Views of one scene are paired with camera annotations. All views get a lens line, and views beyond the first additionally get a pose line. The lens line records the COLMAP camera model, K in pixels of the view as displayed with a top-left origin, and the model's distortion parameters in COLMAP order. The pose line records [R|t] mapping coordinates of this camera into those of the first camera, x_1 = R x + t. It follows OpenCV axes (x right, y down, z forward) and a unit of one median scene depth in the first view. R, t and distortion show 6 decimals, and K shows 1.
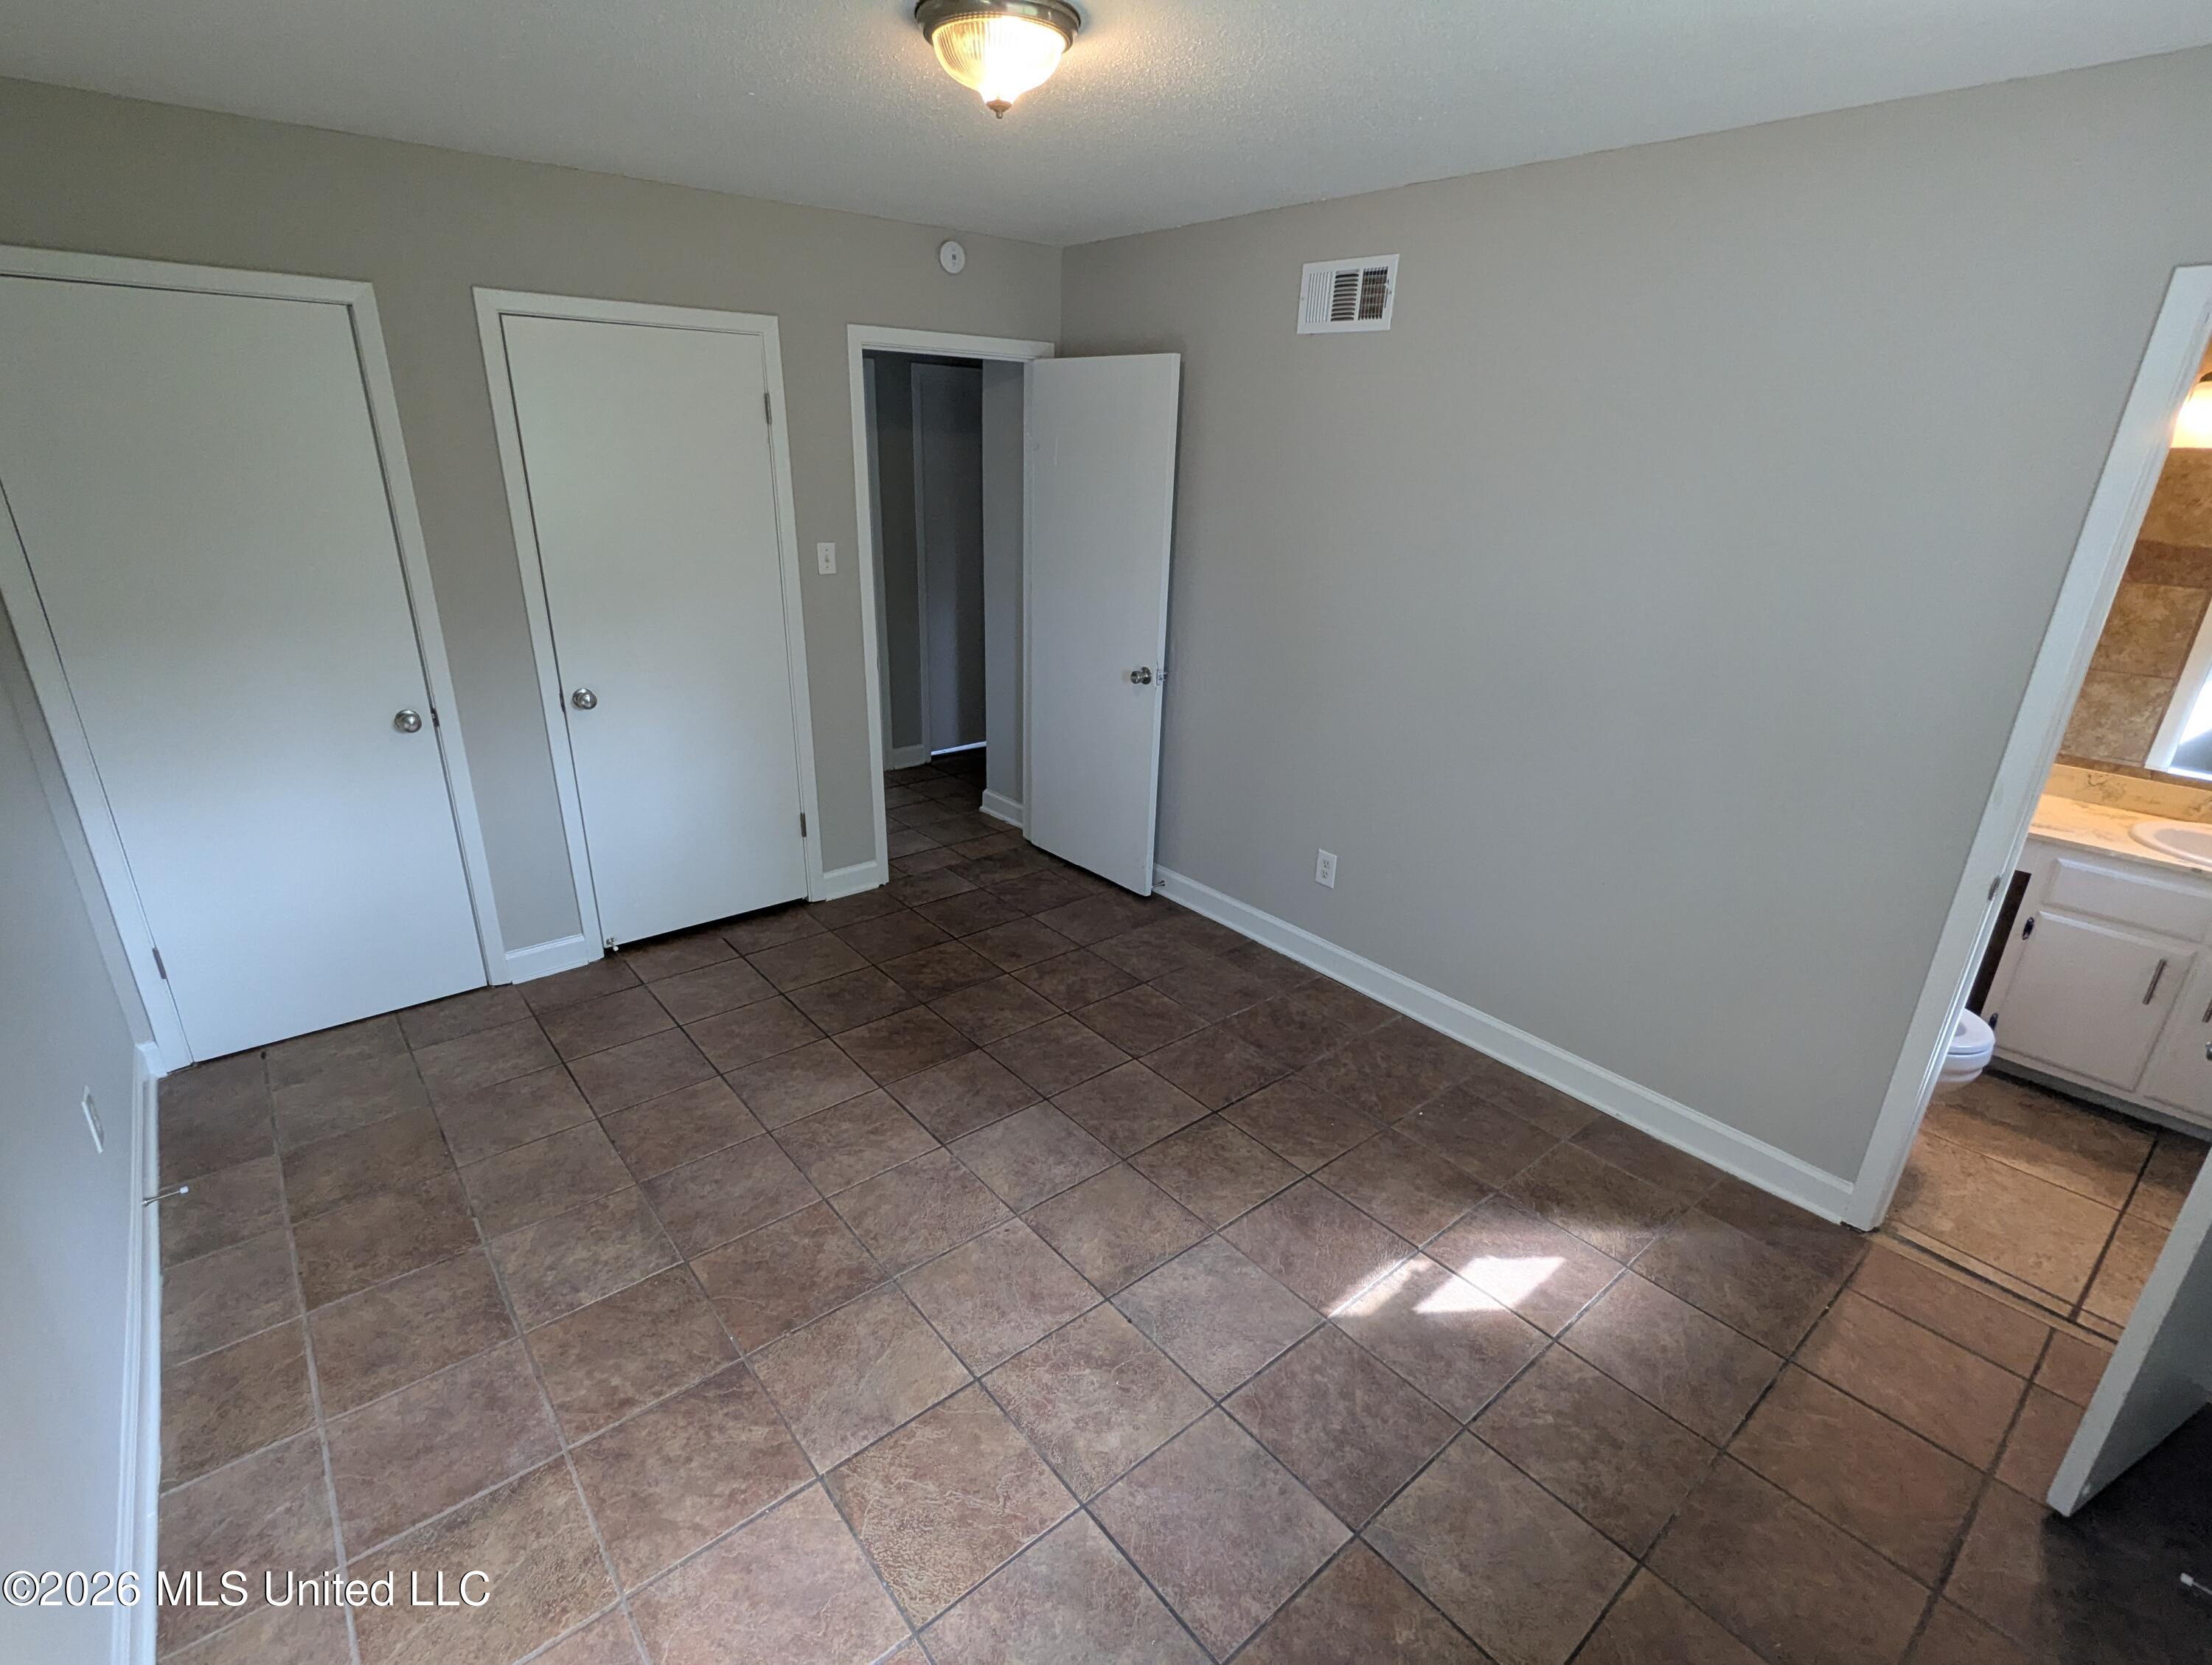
lens RADIAL K [[1041.1, 0, 1091.1], [0, 1041.1, 827.6], [0, 0, 1]] dist [0.001981, 0.000904]
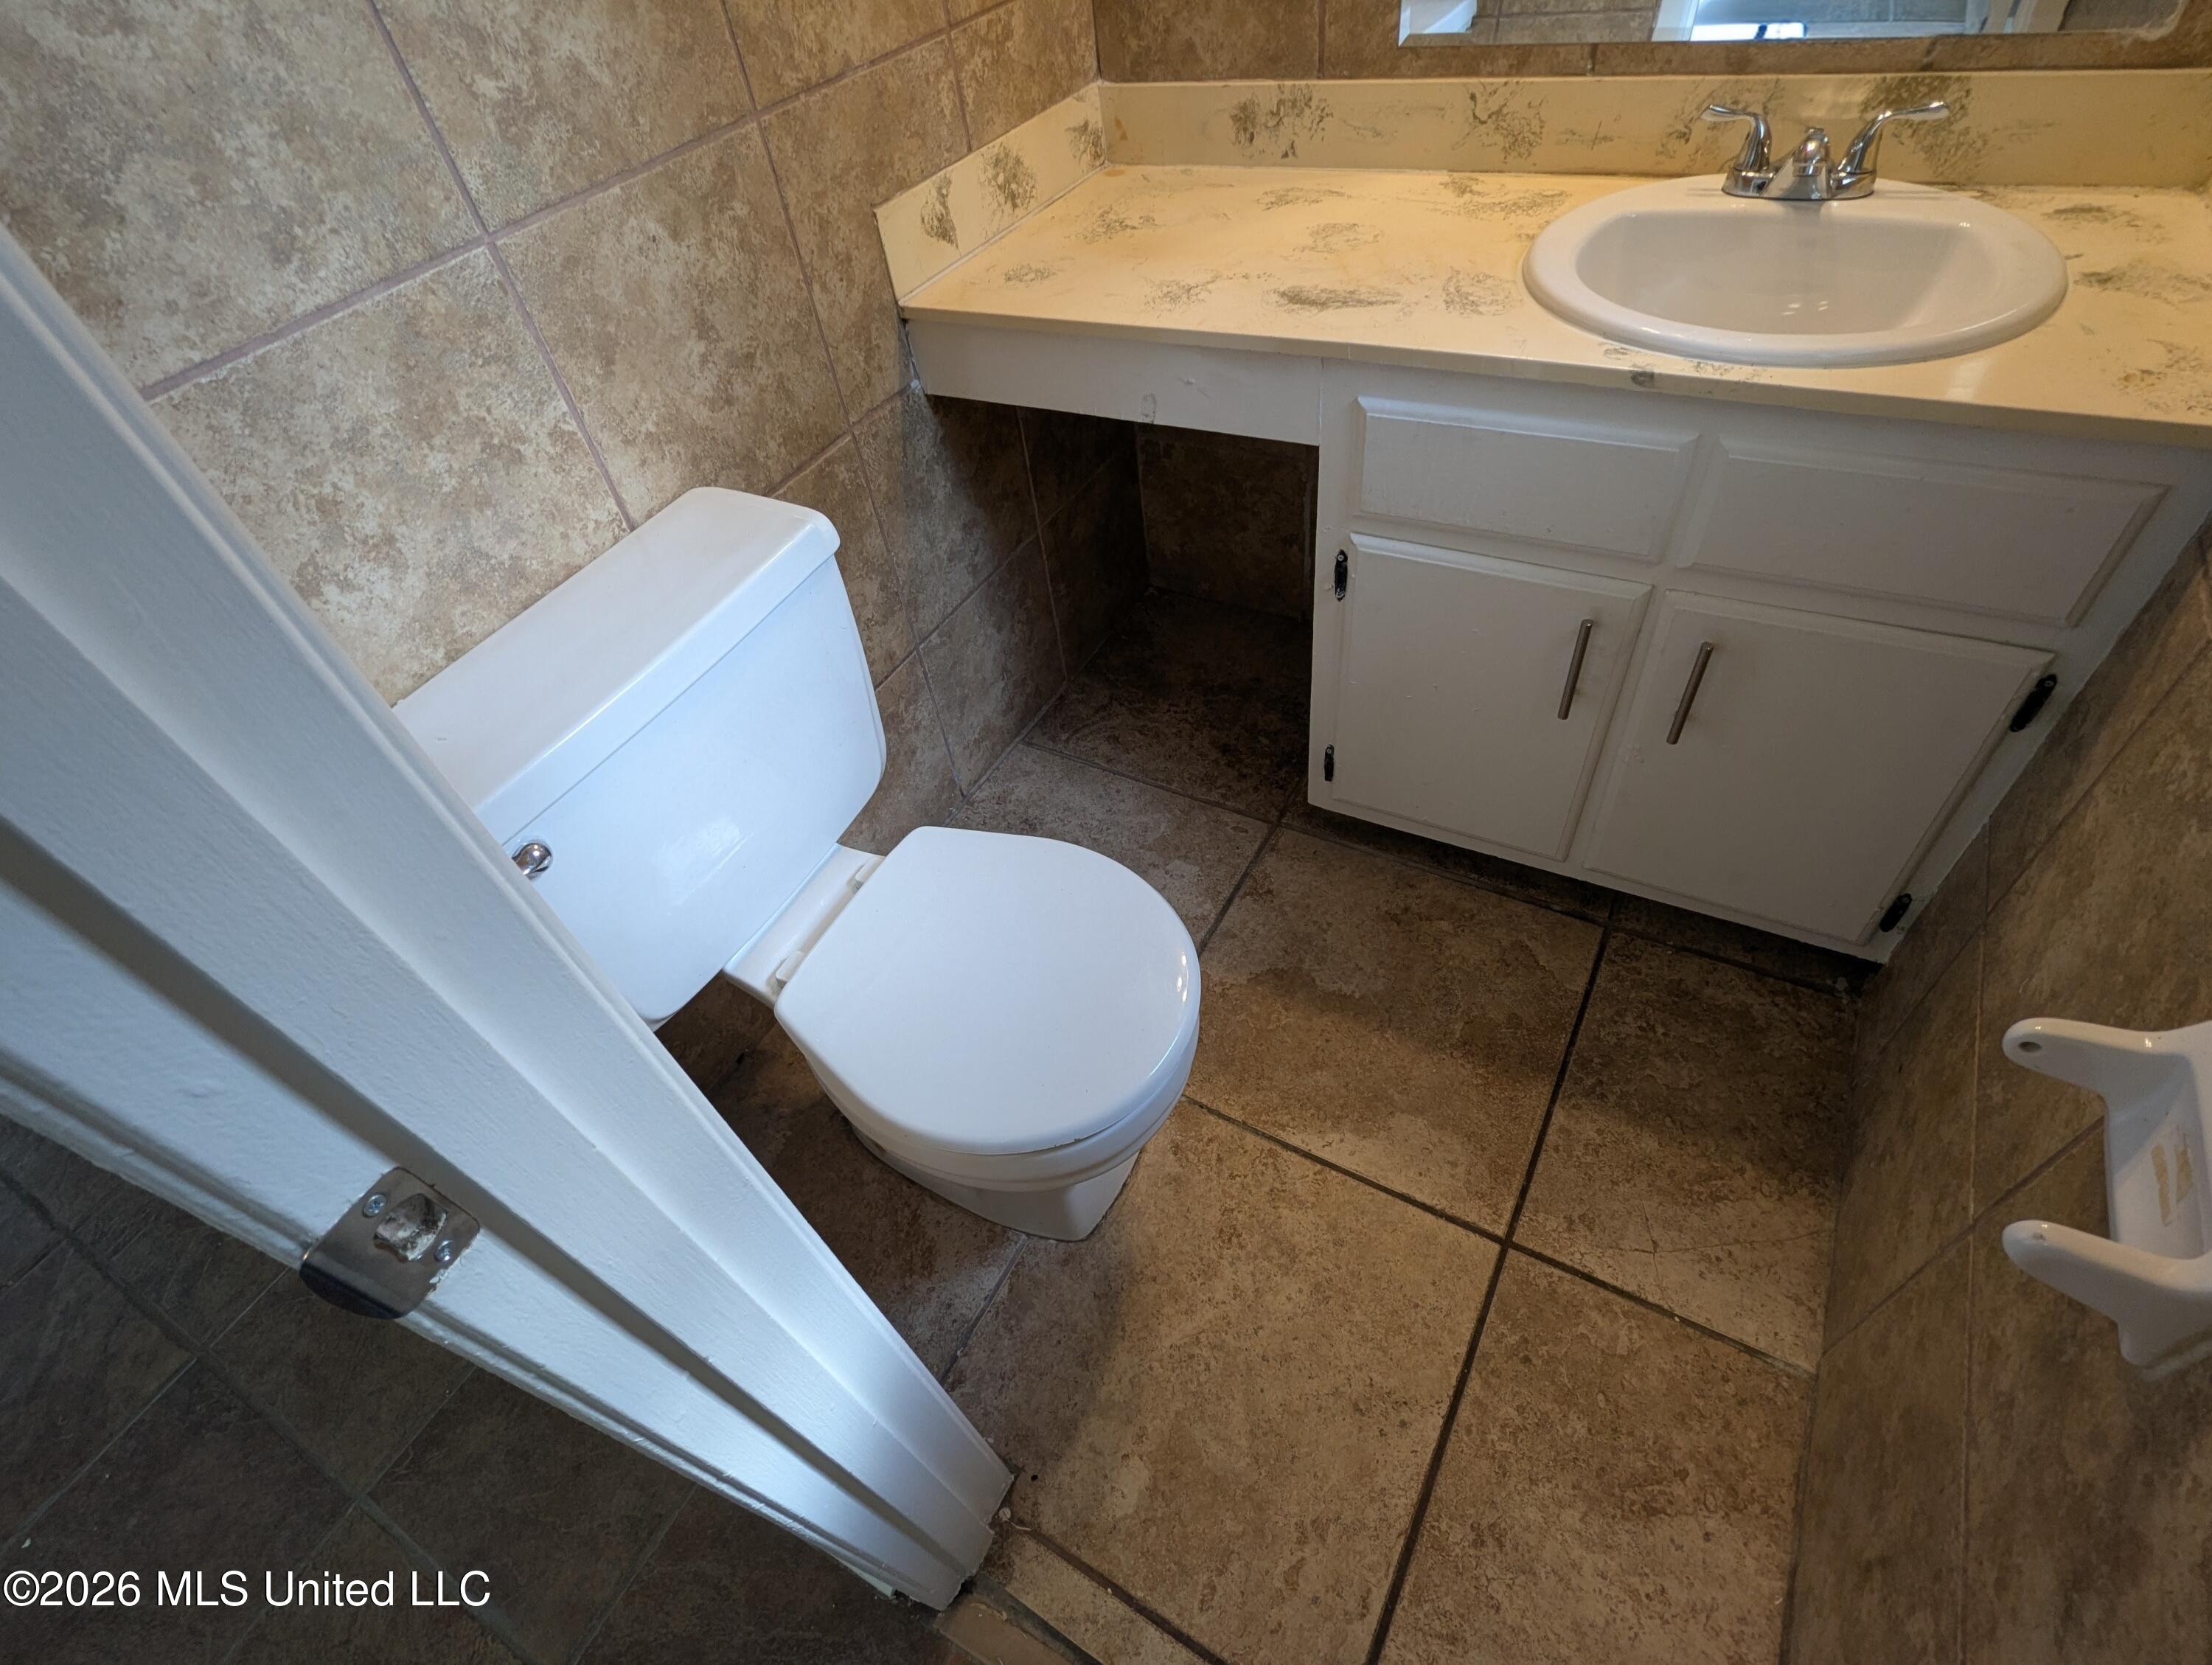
lens RADIAL K [[1041.1, 0, 1103.4], [0, 1041.1, 834.0], [0, 0, 1]] dist [0.001981, 0.000904]
pose [[0.922517, -0.350127, 0.162401, 0.756496], [0.247759, 0.859851, 0.446398, -0.022652], [-0.295936, -0.371573, 0.879975, 0.670635]]
